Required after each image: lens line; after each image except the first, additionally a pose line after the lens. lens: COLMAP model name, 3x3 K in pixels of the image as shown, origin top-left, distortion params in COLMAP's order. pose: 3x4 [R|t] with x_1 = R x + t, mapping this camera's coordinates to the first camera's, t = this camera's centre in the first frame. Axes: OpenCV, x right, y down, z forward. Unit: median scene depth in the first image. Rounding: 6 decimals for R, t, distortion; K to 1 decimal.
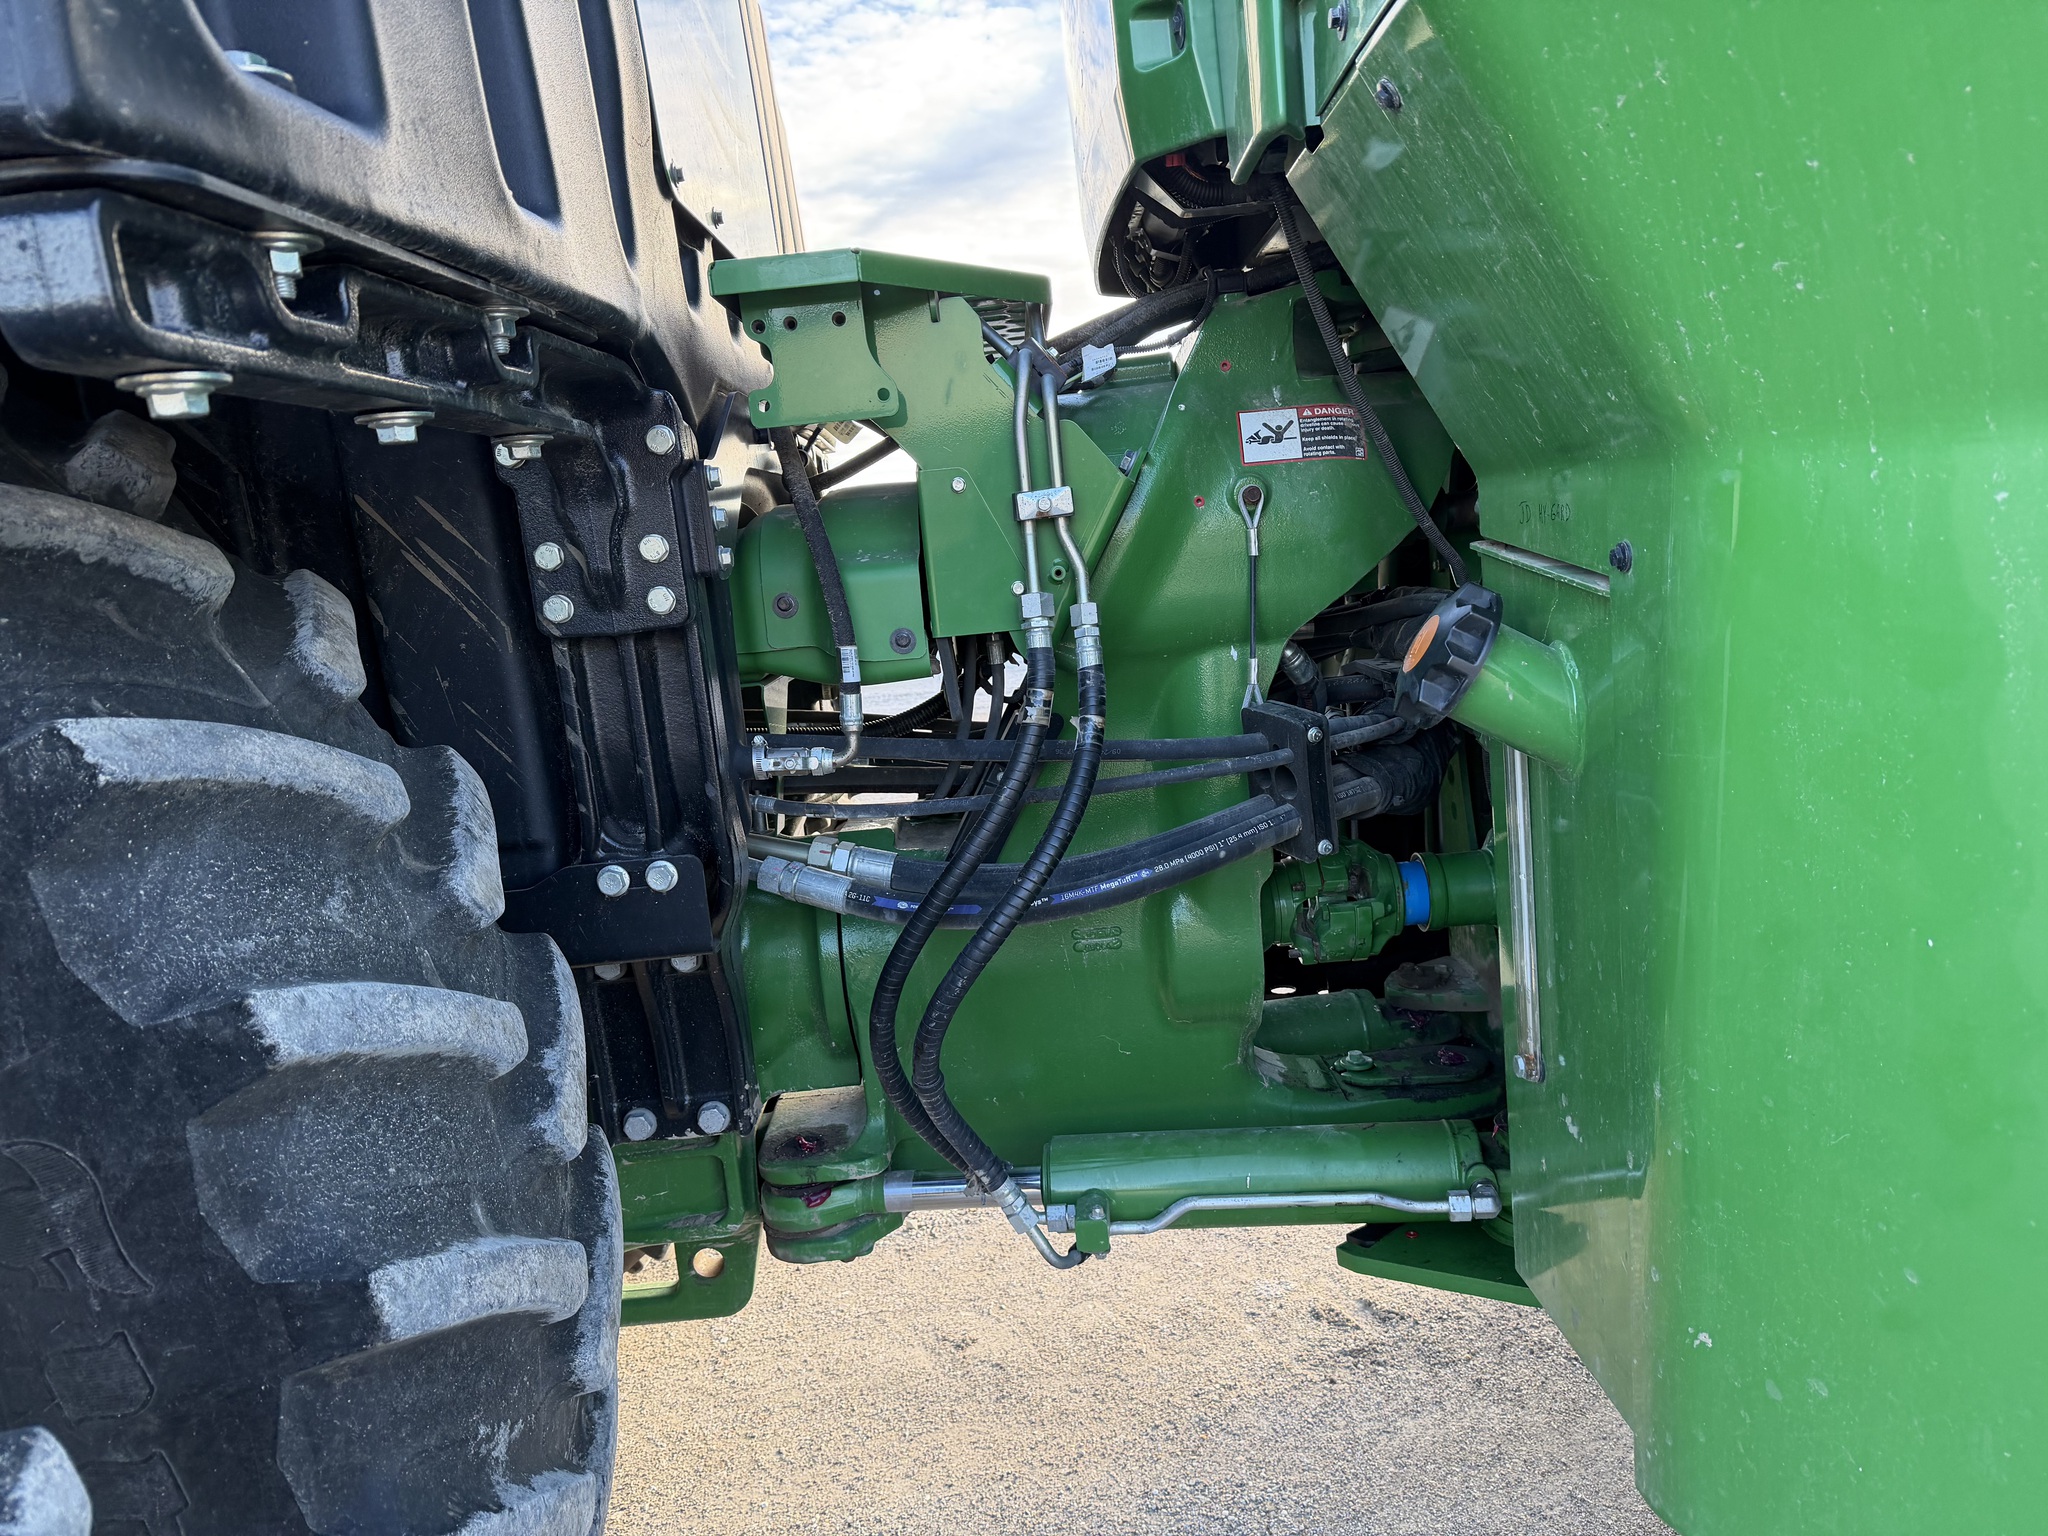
lens RADIAL K [[1430.6, 0, 1028.1], [0, 1430.6, 767.7], [0, 0, 1]] dist [0.010054, -0.018592]
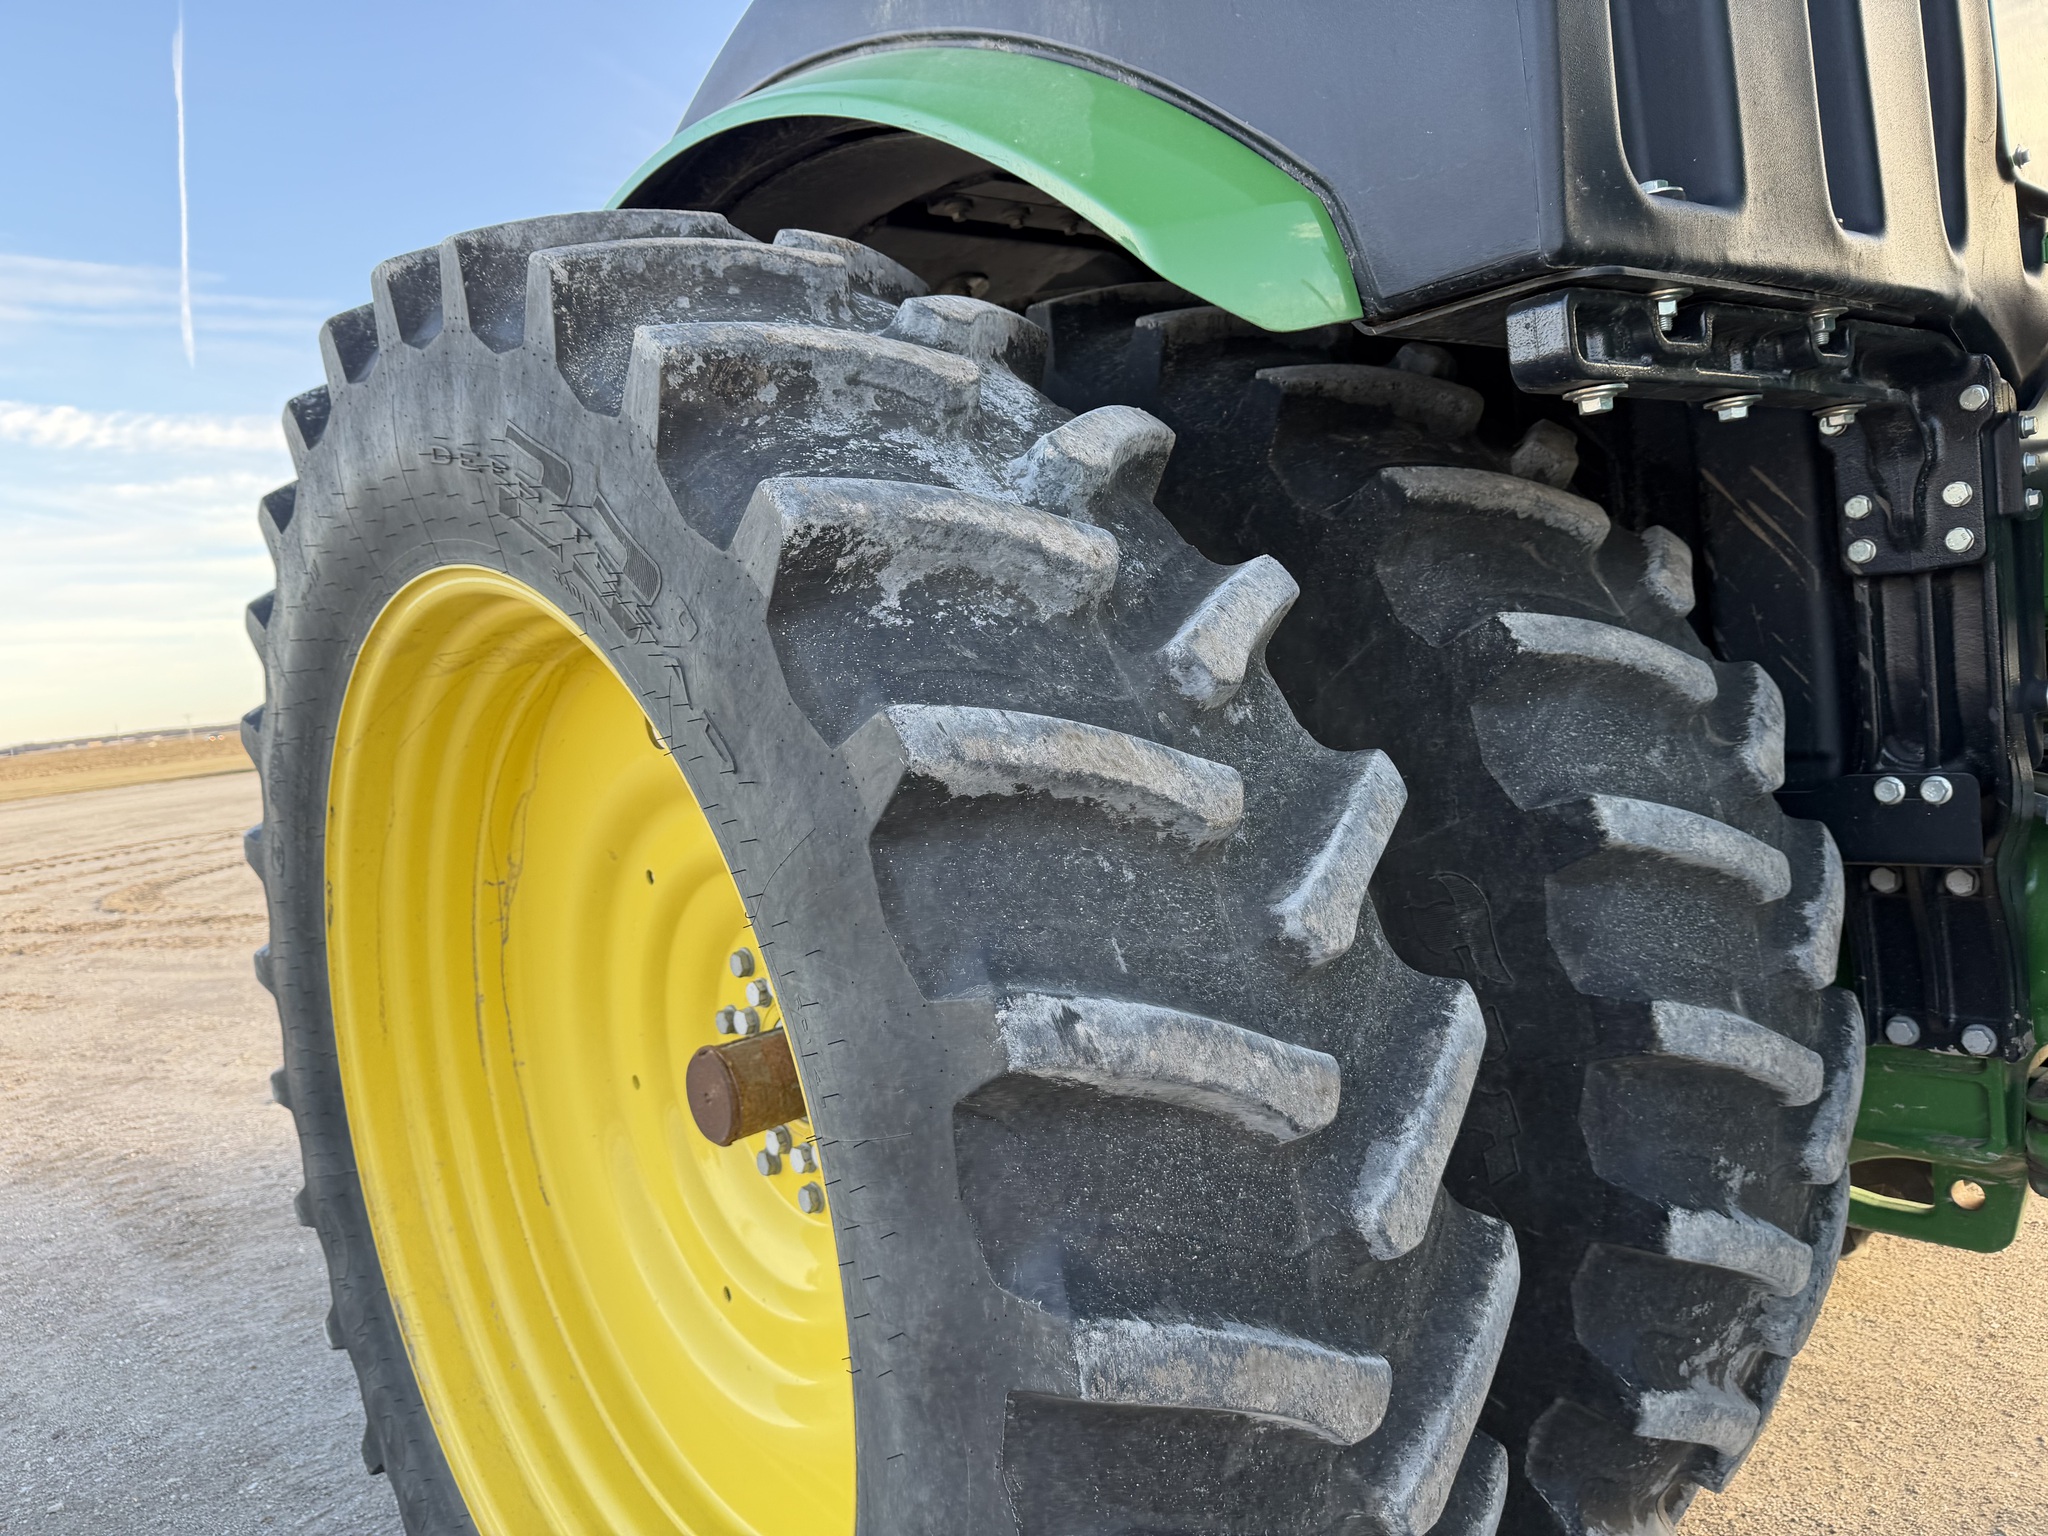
lens RADIAL K [[1430.6, 0, 1028.1], [0, 1430.6, 767.7], [0, 0, 1]] dist [0.010054, -0.018592]
pose [[0.642581, 0.085057, -0.761483, 0.191543], [-0.085221, 0.995587, 0.039292, 0.104321], [0.761464, 0.039646, 0.646993, -0.376013]]
